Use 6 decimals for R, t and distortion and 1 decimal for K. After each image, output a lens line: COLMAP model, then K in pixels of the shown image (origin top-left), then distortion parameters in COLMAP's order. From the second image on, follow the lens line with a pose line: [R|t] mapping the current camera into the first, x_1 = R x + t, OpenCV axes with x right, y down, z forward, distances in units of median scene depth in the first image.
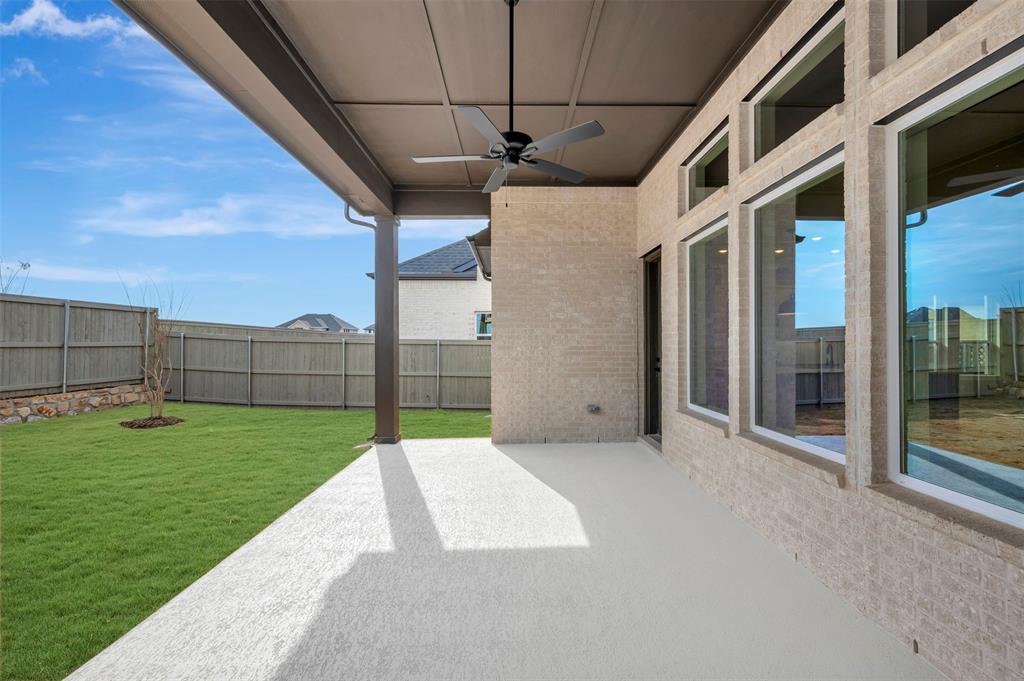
lens RADIAL K [[411.7, 0, 515.6], [0, 411.7, 343.3], [0, 0, 1]] dist [-0.000698, -0.000219]
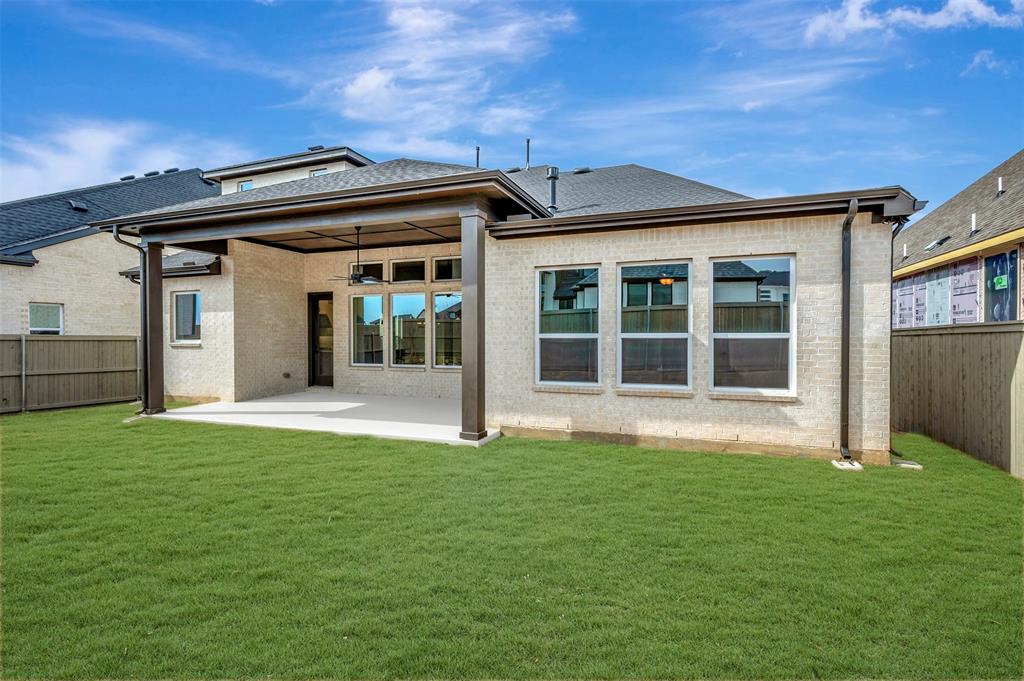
lens RADIAL K [[485.6, 0, 512.0], [0, 485.6, 340.5], [0, 0, 1]] dist [0.000293, 0.000042]
pose [[0.370587, -0.009546, 0.928749, -1.394713], [-0.000474, 0.999945, 0.010467, -0.012848], [-0.928797, -0.004319, 0.370563, -0.680439]]
